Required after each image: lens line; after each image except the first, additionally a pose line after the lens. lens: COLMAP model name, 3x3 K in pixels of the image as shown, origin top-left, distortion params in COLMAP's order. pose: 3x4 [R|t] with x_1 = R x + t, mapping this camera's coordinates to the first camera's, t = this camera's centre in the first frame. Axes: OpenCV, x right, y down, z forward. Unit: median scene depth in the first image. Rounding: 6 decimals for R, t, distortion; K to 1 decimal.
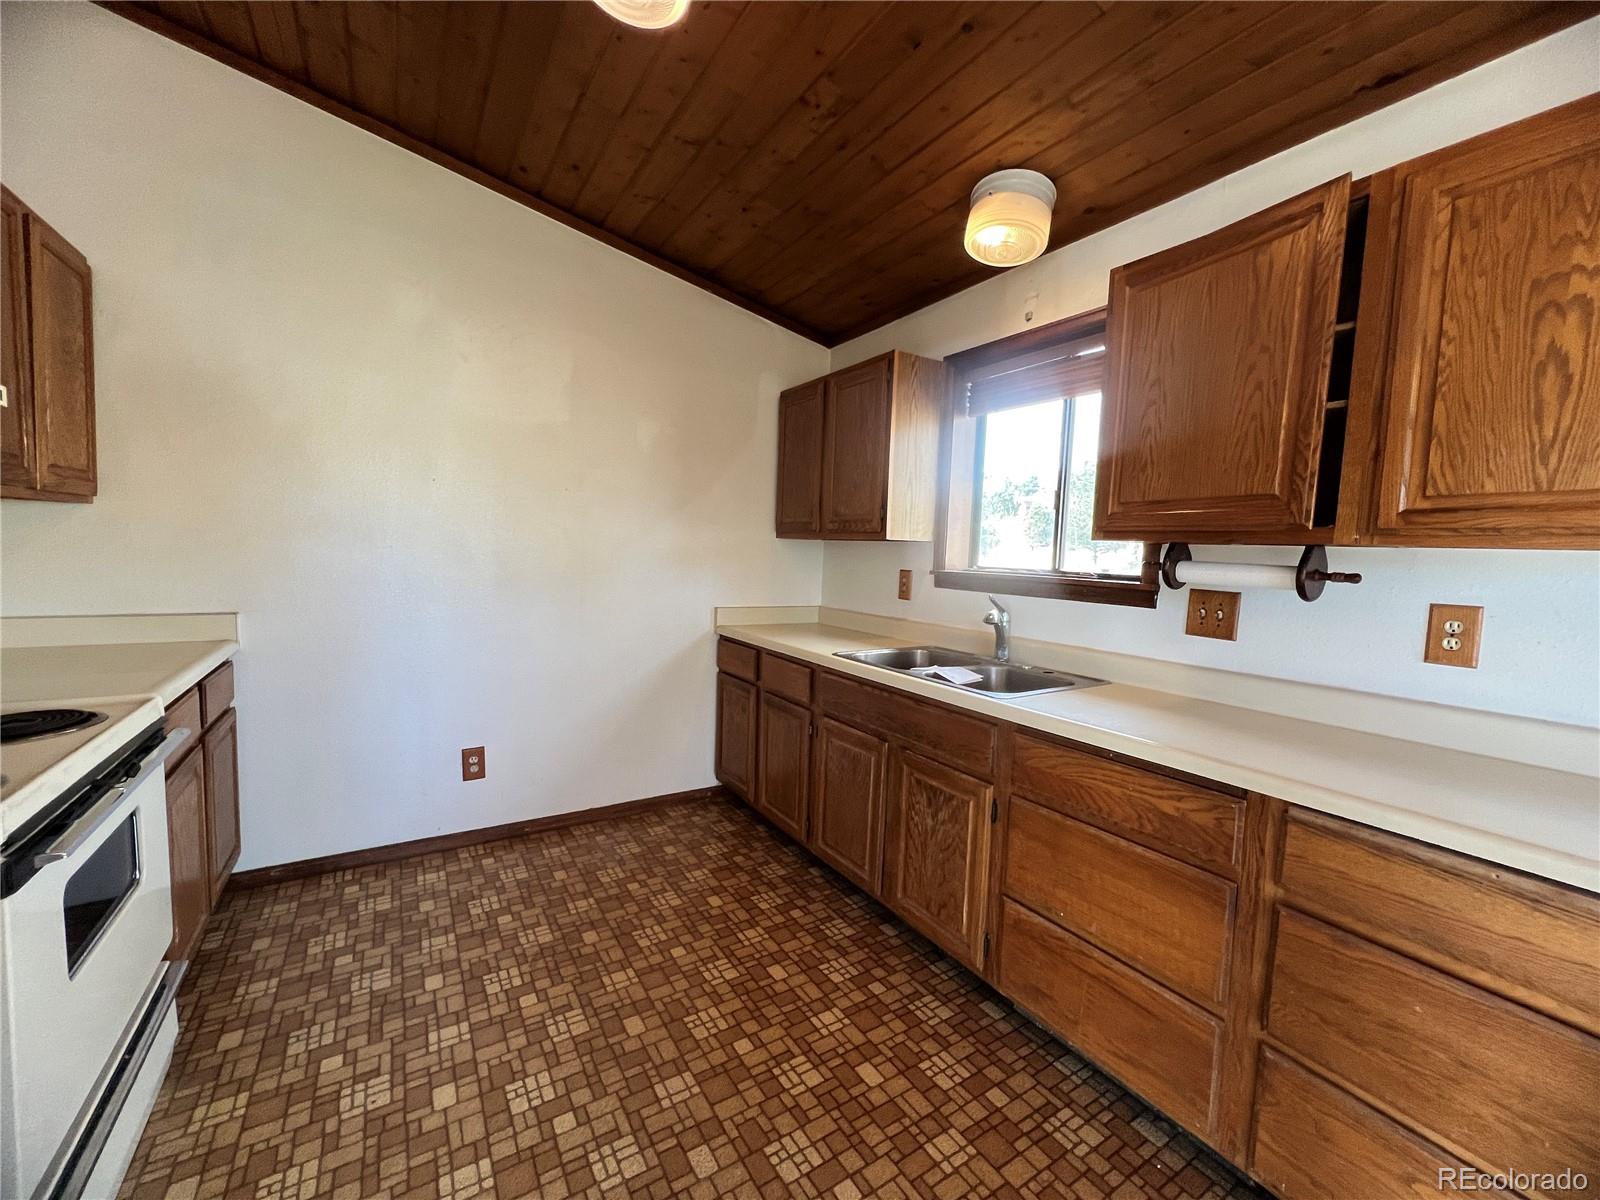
lens RADIAL K [[635.4, 0, 797.5], [0, 635.4, 601.6], [0, 0, 1]] dist [0.000353, -0.000028]
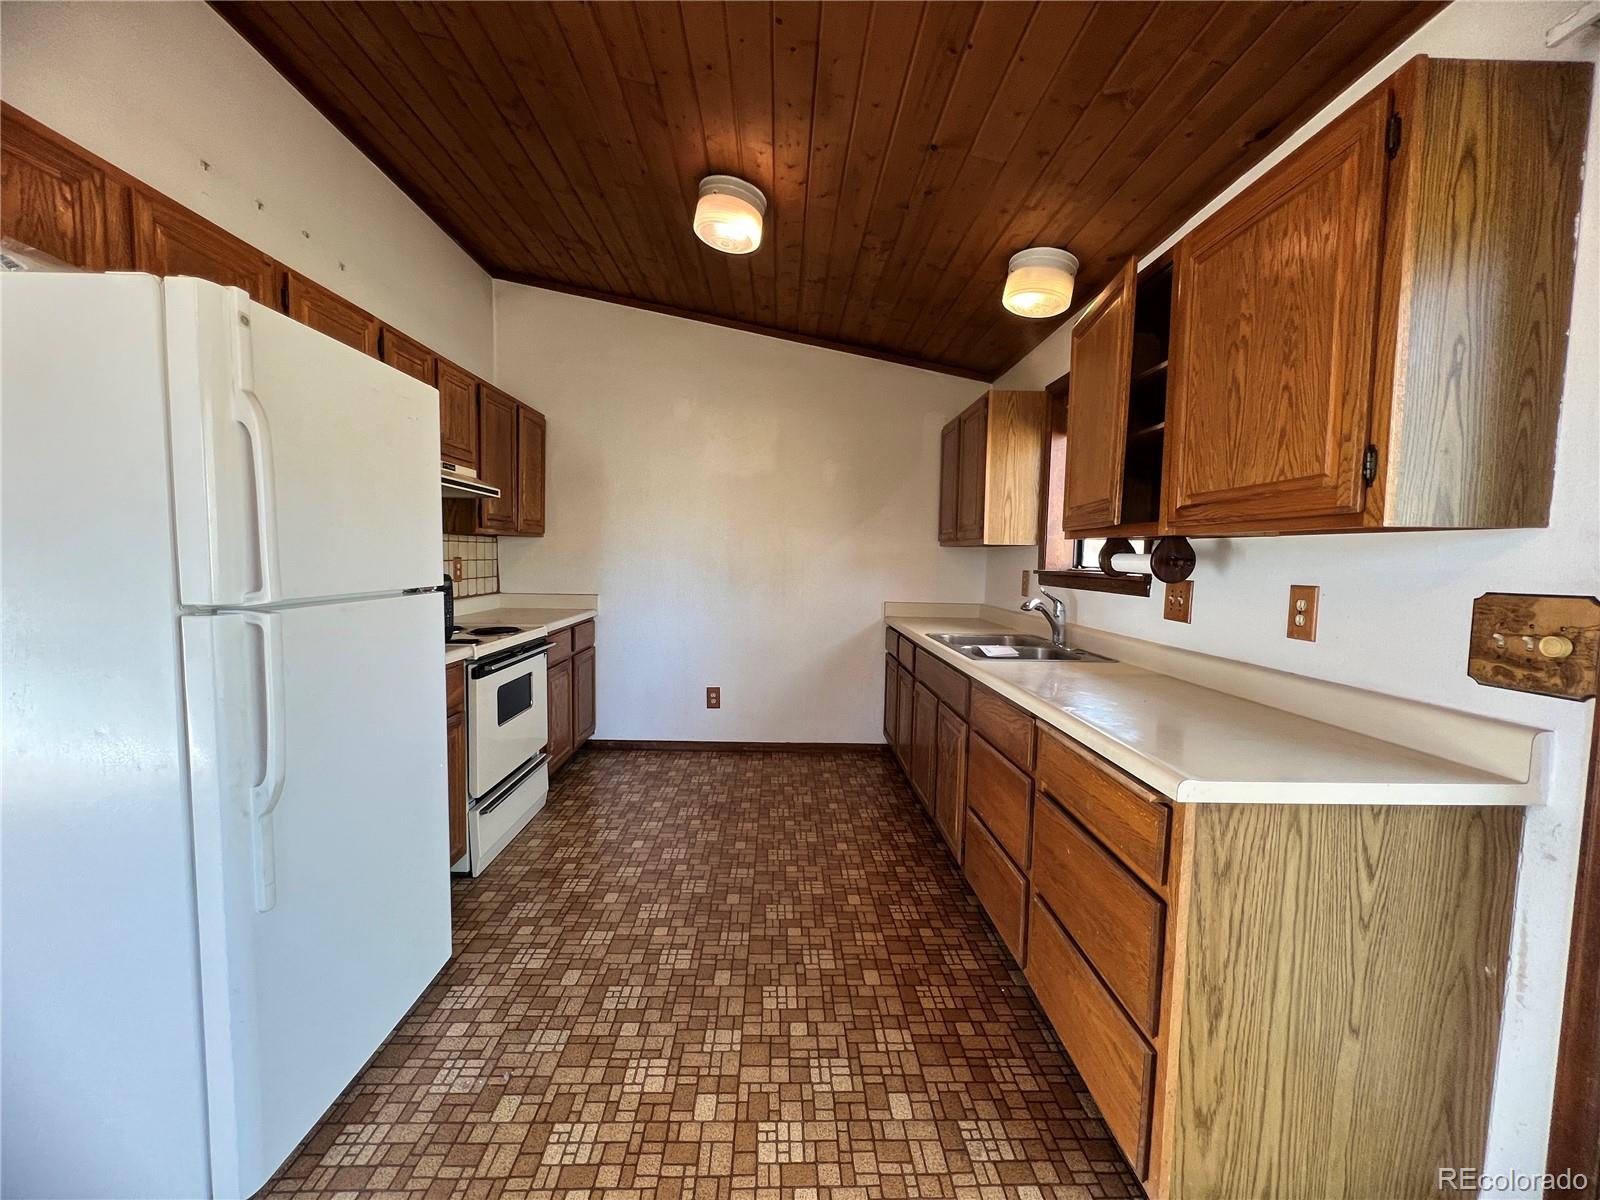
lens RADIAL K [[635.4, 0, 797.5], [0, 635.4, 601.6], [0, 0, 1]] dist [0.000353, -0.000028]
pose [[0.859992, 0.018444, -0.509973, 0.545031], [-0.031294, 0.999372, -0.016627, 0.052124], [0.509346, 0.030258, 0.860030, -0.273225]]
